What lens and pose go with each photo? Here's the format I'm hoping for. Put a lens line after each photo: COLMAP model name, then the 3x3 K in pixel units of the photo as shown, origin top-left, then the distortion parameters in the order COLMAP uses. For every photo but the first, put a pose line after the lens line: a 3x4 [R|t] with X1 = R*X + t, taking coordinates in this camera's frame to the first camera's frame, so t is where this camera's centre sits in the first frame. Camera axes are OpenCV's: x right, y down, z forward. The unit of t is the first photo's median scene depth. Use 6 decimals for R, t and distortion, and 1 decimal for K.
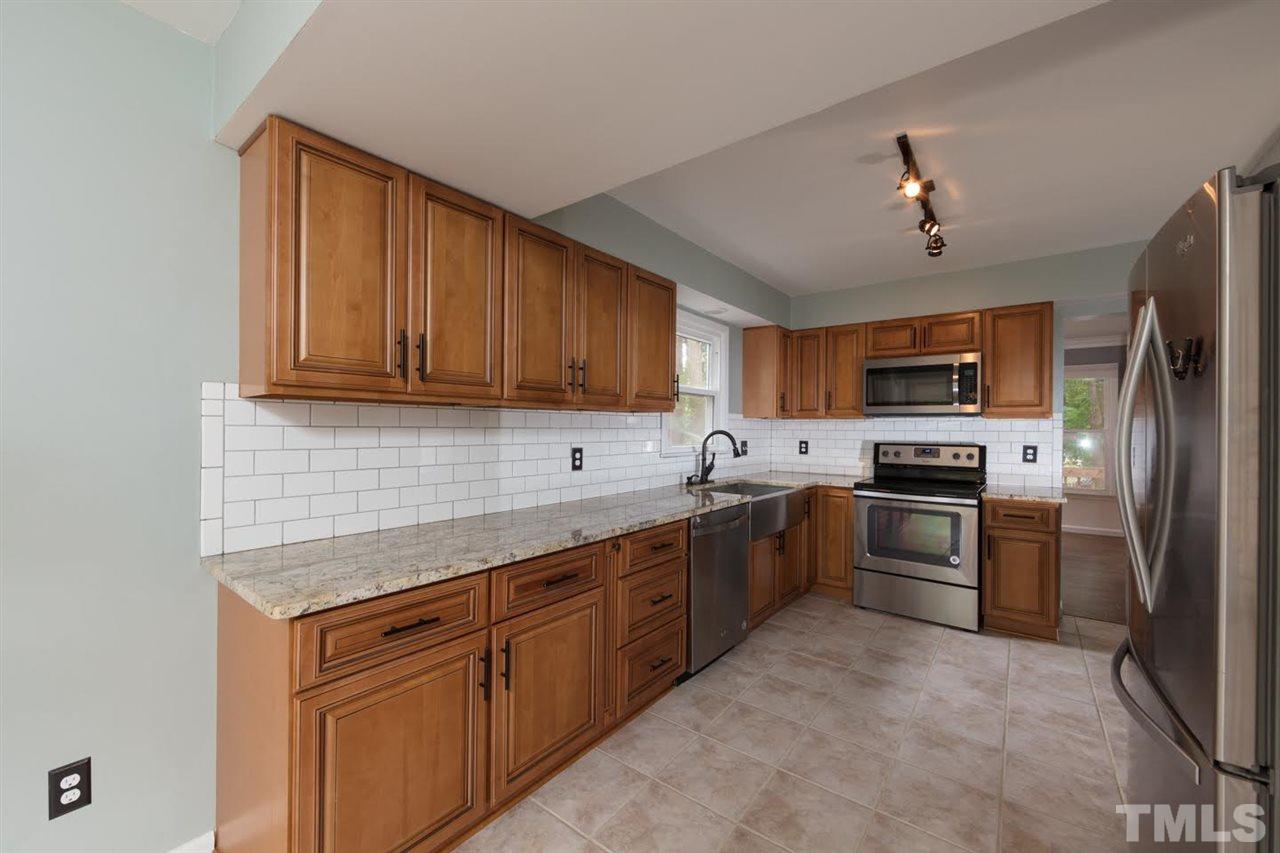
lens RADIAL K [[499.0, 0, 640.5], [0, 499.0, 424.1], [0, 0, 1]] dist [-0.002392, -0.000232]
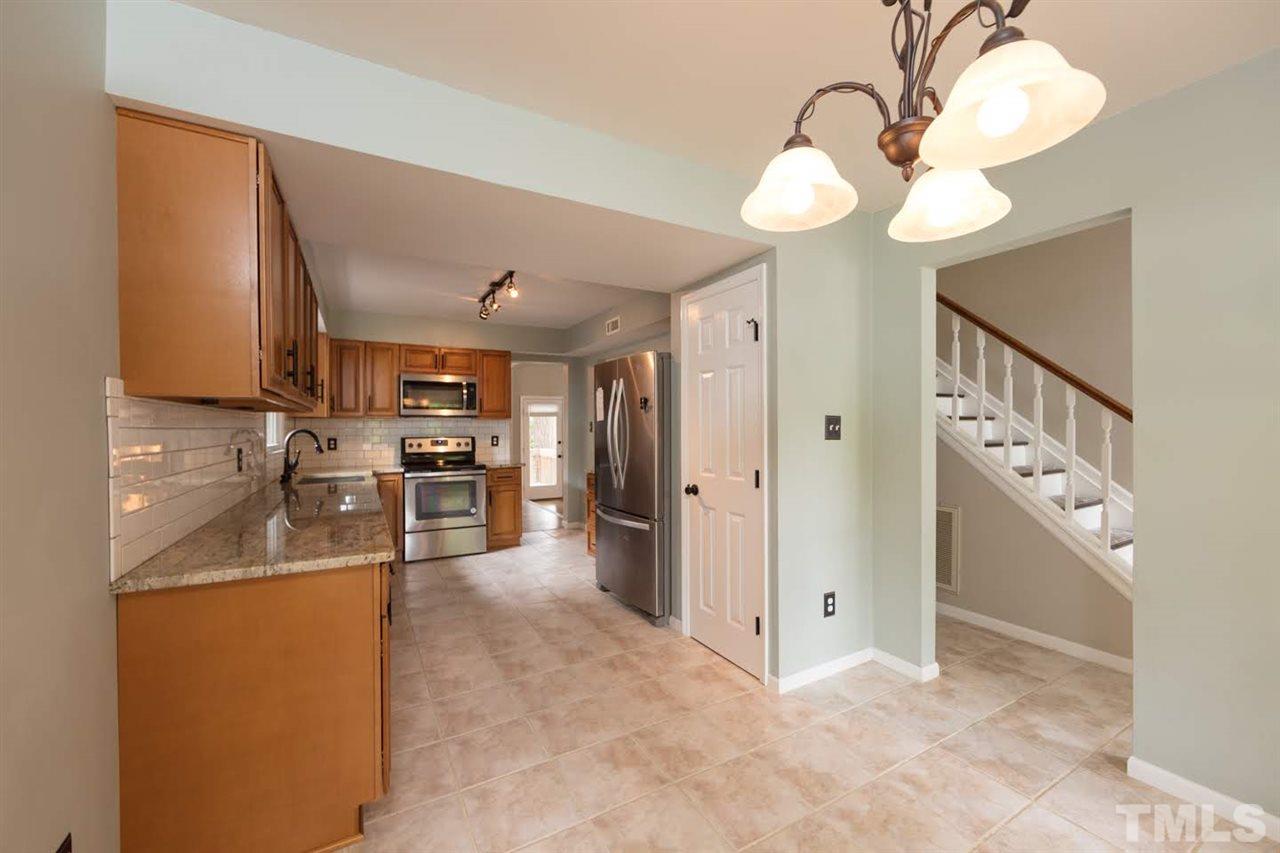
lens RADIAL K [[499.0, 0, 637.8], [0, 499.0, 427.5], [0, 0, 1]] dist [-0.002392, -0.000232]
pose [[0.386145, -0.012668, 0.922351, -0.699779], [0.003683, 0.999919, 0.012191, -0.002665], [-0.922431, -0.001311, 0.386160, -0.082405]]
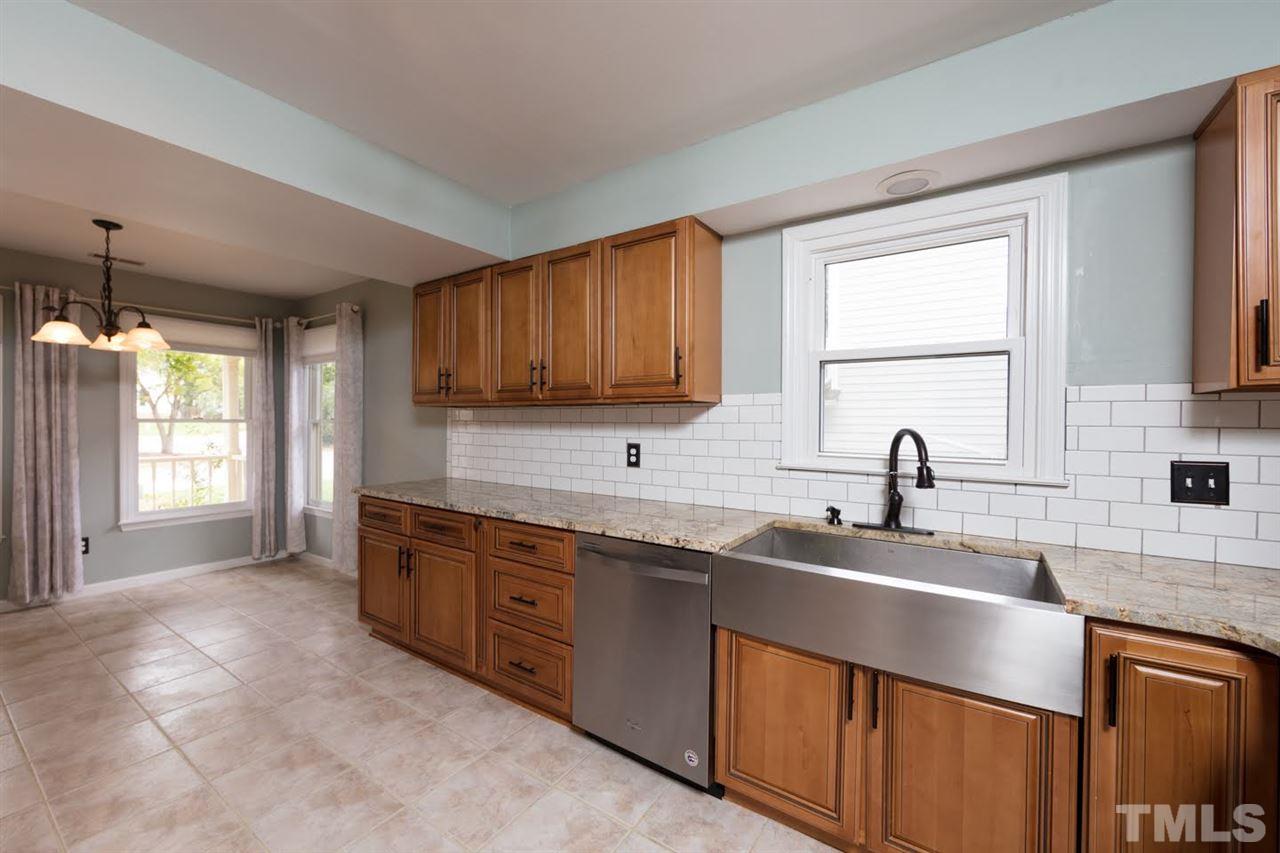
lens RADIAL K [[499.0, 0, 633.8], [0, 499.0, 427.7], [0, 0, 1]] dist [-0.002392, -0.000232]
pose [[0.059787, -0.001449, -0.998210, 0.810093], [0.002605, 0.999996, -0.001295, 0.018610], [0.998208, -0.002523, 0.059790, 0.927742]]
